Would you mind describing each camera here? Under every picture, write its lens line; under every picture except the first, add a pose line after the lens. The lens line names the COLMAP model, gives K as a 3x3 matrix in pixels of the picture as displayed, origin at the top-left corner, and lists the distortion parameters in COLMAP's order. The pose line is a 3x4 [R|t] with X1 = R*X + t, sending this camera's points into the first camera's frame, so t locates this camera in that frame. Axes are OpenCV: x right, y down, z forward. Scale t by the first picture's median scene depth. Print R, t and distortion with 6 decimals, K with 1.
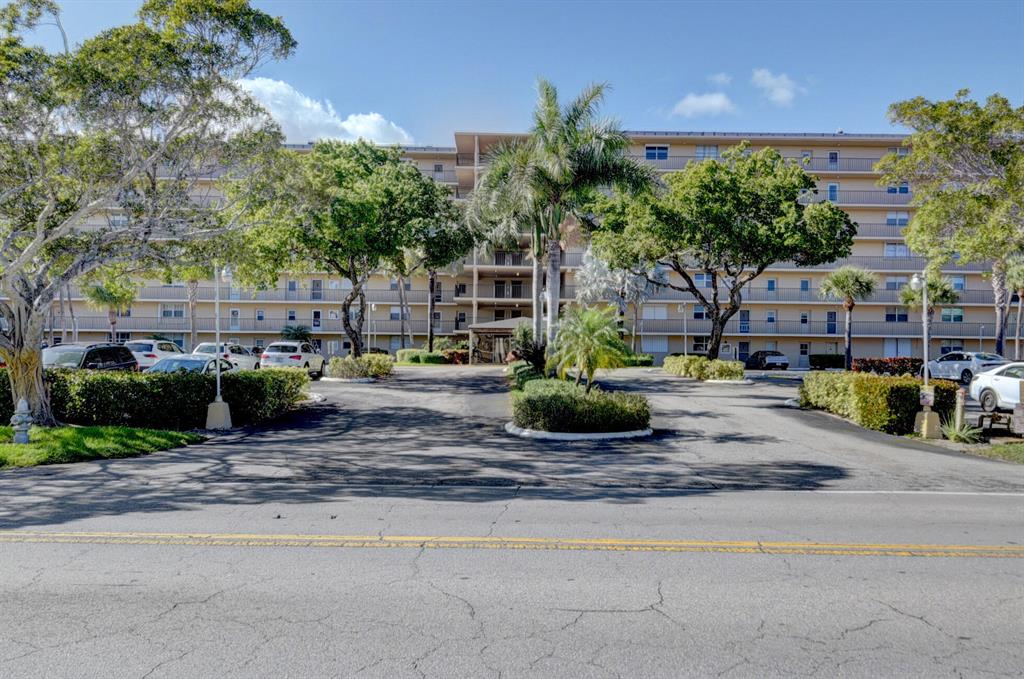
lens RADIAL K [[727.0, 0, 512.0], [0, 727.0, 339.5], [0, 0, 1]] dist [0.004980, 0.000696]
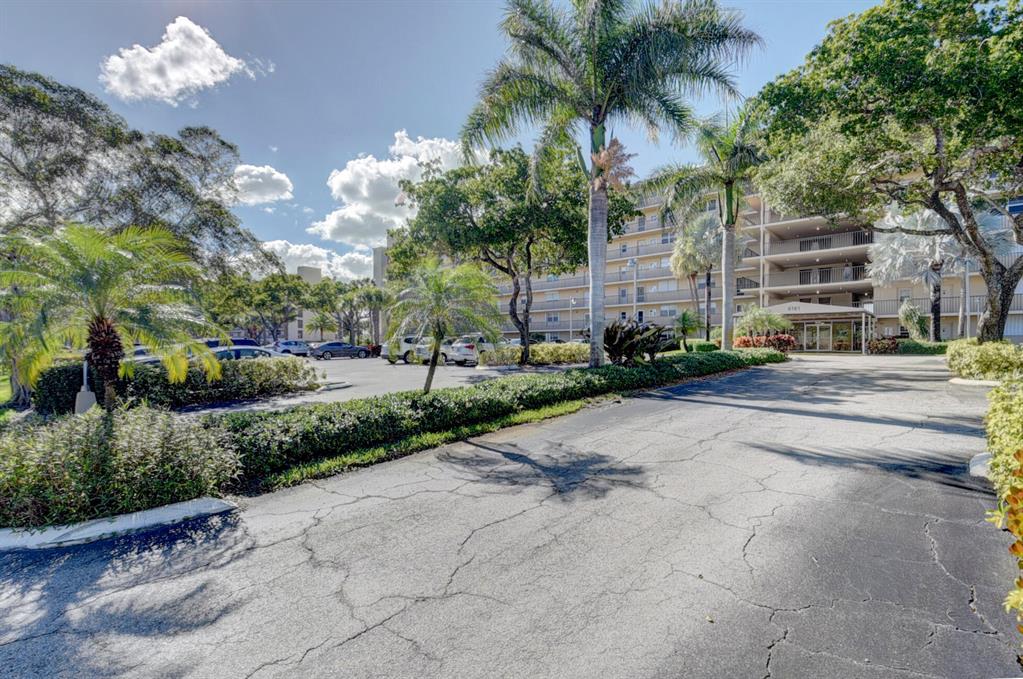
lens RADIAL K [[449.2, 0, 513.8], [0, 449.2, 351.0], [0, 0, 1]] dist [-0.019723, -0.000412]
pose [[0.724570, -0.006649, -0.689169, 0.247524], [0.029489, 0.999337, 0.021362, 0.017350], [0.688570, -0.035801, 0.724285, 0.509842]]
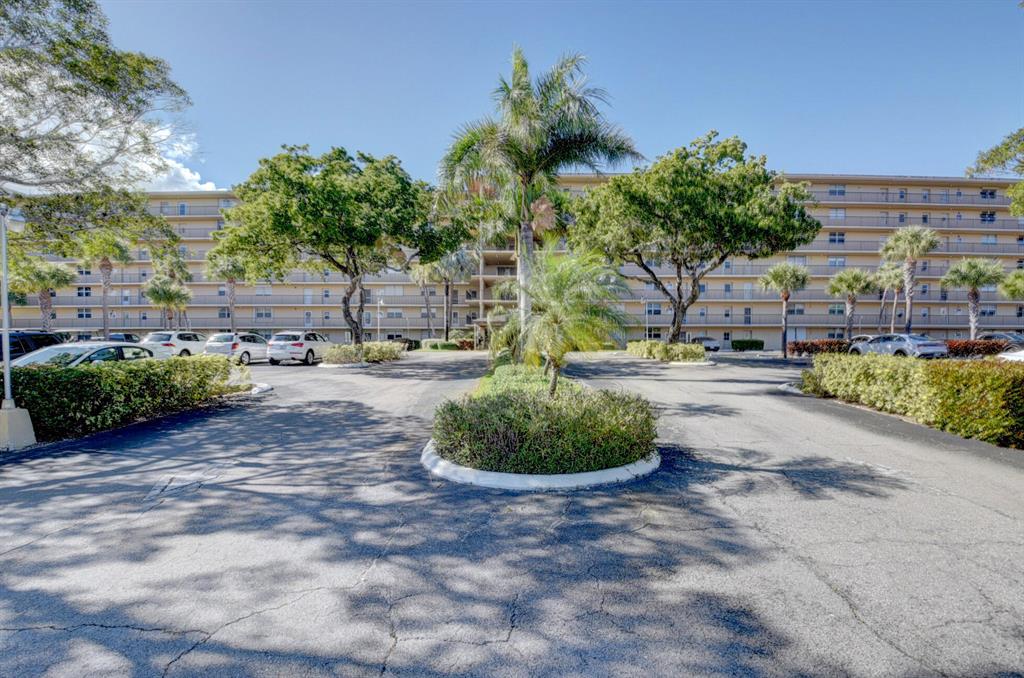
lens RADIAL K [[449.7, 0, 514.3], [0, 449.7, 350.5], [0, 0, 1]] dist [-0.019723, -0.000412]
pose [[0.999822, -0.010314, -0.015804, 0.040420], [0.010874, 0.999302, 0.035727, 0.011963], [0.015425, -0.035893, 0.999237, 0.317345]]
